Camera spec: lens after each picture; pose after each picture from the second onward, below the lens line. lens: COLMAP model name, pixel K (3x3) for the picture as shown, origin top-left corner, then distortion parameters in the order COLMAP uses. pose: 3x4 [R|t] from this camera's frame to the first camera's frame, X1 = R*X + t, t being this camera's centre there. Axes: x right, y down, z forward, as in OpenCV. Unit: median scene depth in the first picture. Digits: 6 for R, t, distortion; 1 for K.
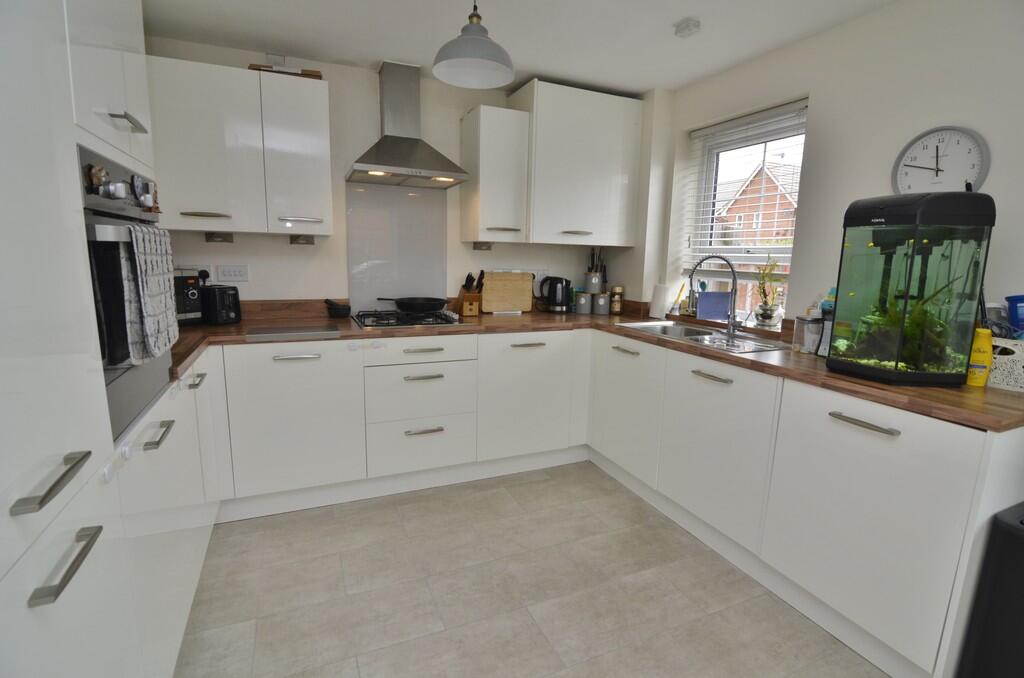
lens RADIAL K [[493.5, 0, 518.7], [0, 493.5, 341.4], [0, 0, 1]] dist [-0.001218, -0.016453]
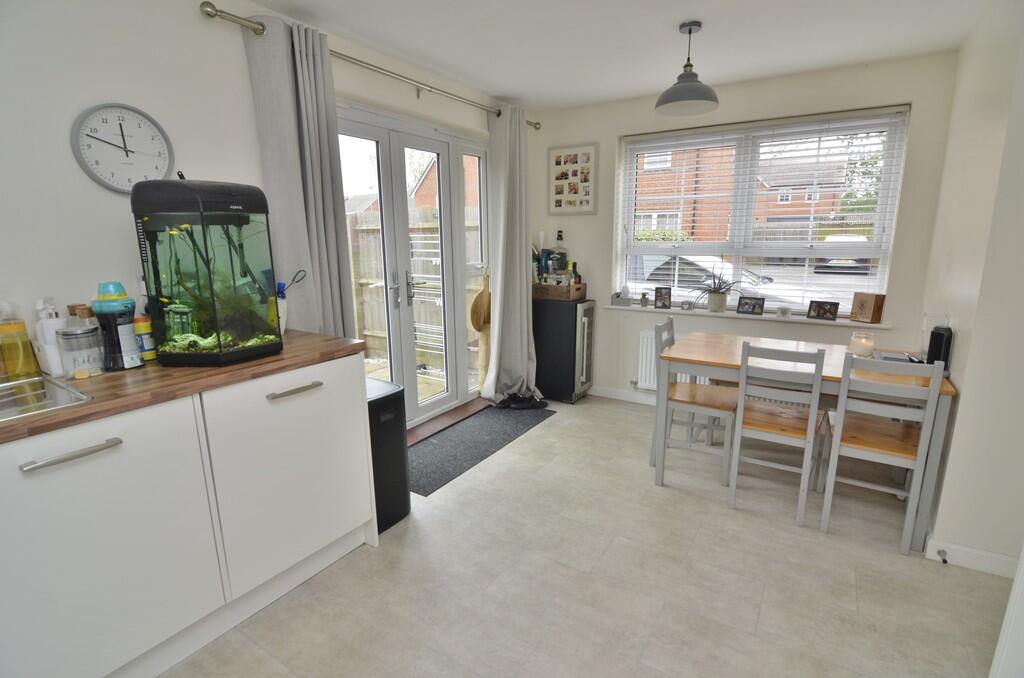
lens RADIAL K [[493.5, 0, 518.7], [0, 493.5, 341.4], [0, 0, 1]] dist [-0.001218, -0.016453]
pose [[-0.551247, -0.194645, 0.811320, -0.419795], [0.139696, 0.937148, 0.319749, -0.200720], [-0.822564, 0.289599, -0.489409, 0.955428]]
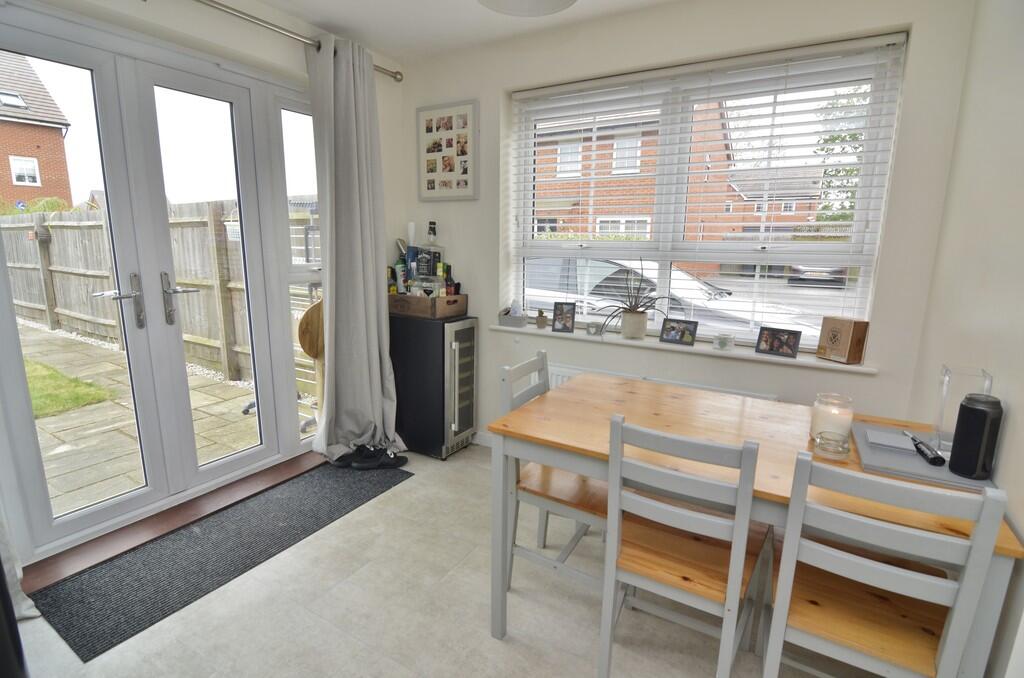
lens RADIAL K [[493.5, 0, 518.7], [0, 493.5, 341.4], [0, 0, 1]] dist [-0.001218, -0.016453]
pose [[-0.577546, -0.193511, 0.793092, -0.336858], [0.113798, 0.942931, 0.312941, -0.149471], [-0.808388, 0.270990, -0.522564, 0.749707]]
